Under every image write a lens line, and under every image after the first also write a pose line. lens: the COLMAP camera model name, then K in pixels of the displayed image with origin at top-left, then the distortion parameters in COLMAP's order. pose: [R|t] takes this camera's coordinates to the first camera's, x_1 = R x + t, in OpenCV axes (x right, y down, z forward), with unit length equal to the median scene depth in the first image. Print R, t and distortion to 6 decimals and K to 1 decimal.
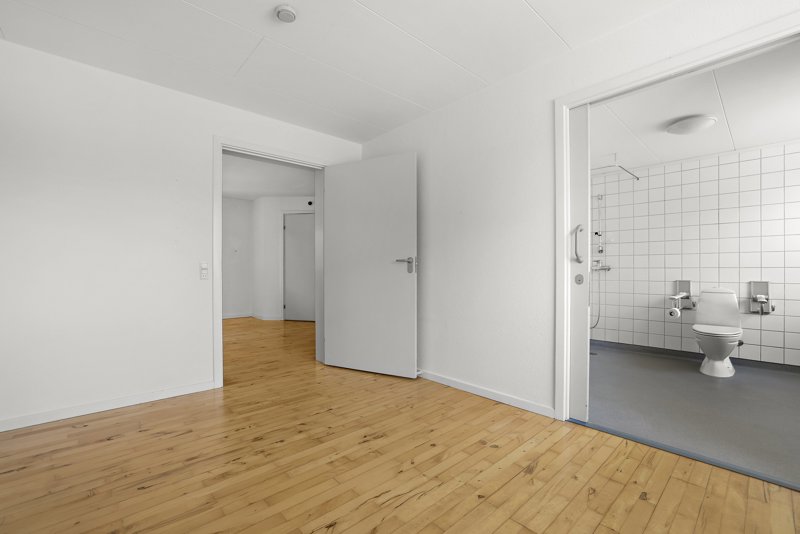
lens RADIAL K [[348.2, 0, 392.3], [0, 348.2, 270.6], [0, 0, 1]] dist [-0.027729, 0.004773]
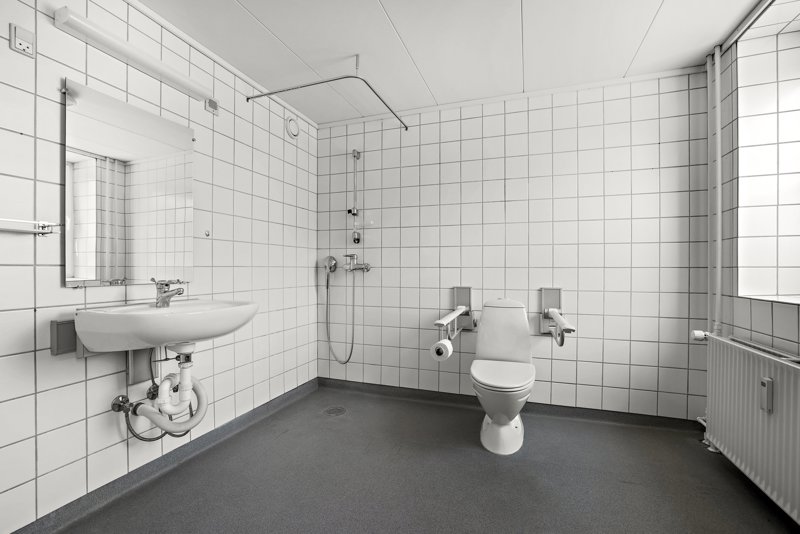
lens RADIAL K [[348.2, 0, 399.2], [0, 348.2, 269.4], [0, 0, 1]] dist [-0.027729, 0.004773]
pose [[0.888654, 0.000340, 0.458577, 0.446010], [-0.001375, 0.999997, 0.001922, -0.005625], [-0.458575, -0.002339, 0.888652, 0.472172]]
